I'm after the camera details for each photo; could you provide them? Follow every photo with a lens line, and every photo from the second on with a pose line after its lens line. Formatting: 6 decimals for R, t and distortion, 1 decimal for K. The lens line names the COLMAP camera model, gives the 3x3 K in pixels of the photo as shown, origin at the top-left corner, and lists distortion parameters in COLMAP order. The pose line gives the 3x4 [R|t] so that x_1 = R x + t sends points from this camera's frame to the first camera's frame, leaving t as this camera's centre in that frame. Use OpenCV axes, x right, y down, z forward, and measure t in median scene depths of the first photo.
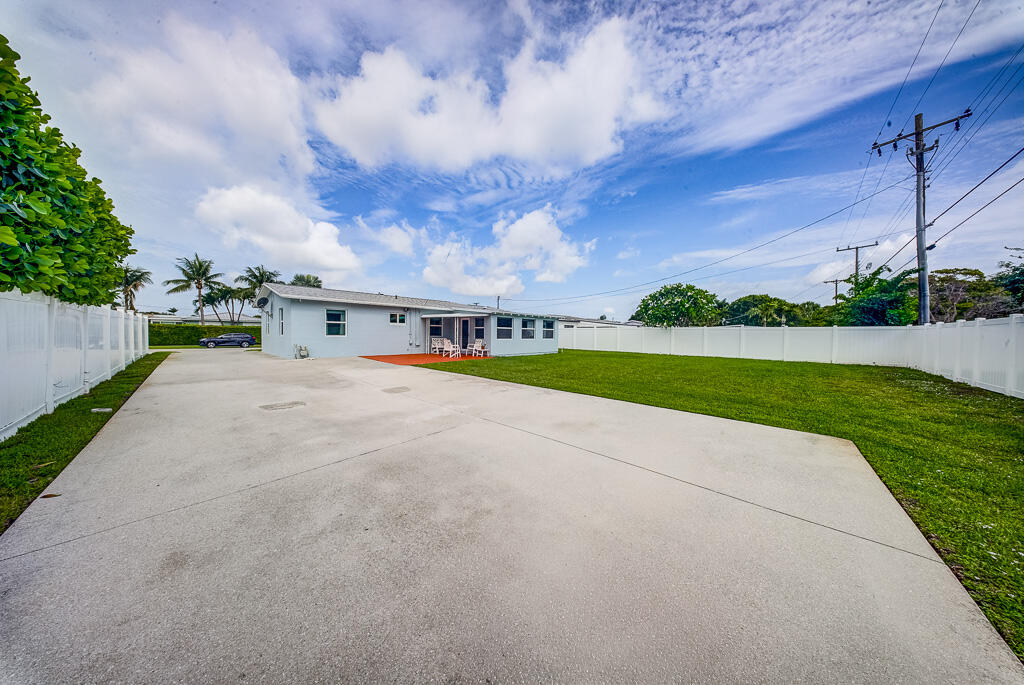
lens RADIAL K [[302.6, 0, 508.2], [0, 302.6, 341.0], [0, 0, 1]] dist [-0.003516, -0.000654]
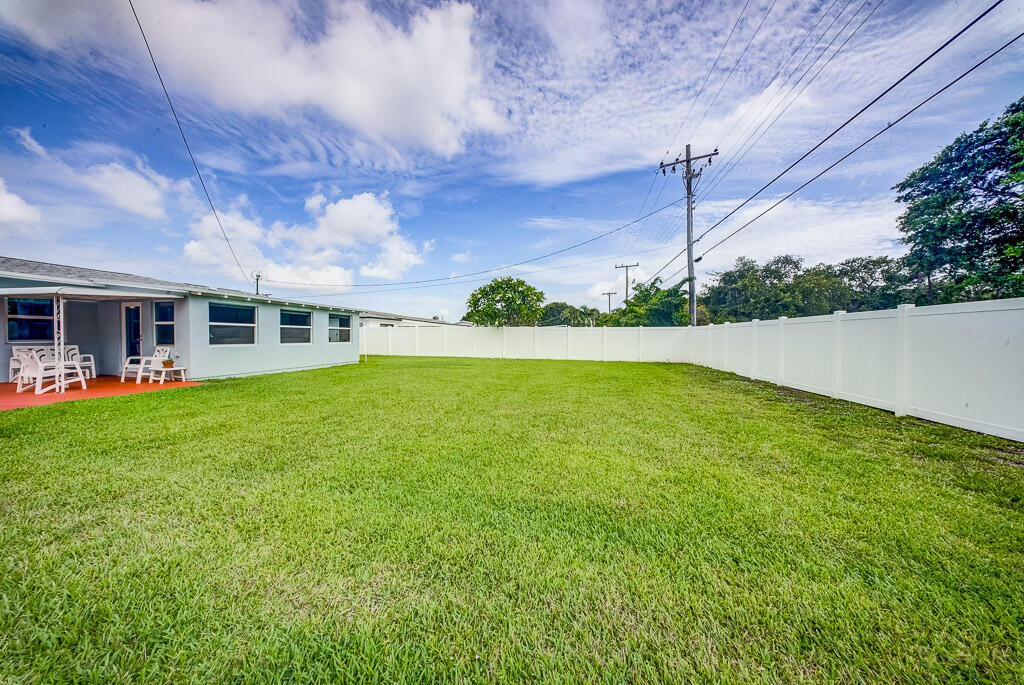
lens RADIAL K [[302.6, 0, 520.6], [0, 302.6, 338.0], [0, 0, 1]] dist [-0.003516, -0.000654]
pose [[0.848084, -0.010258, 0.529762, 0.136402], [0.018003, 0.999793, -0.009460, -0.004223], [-0.529555, 0.017560, 0.848094, 0.264089]]
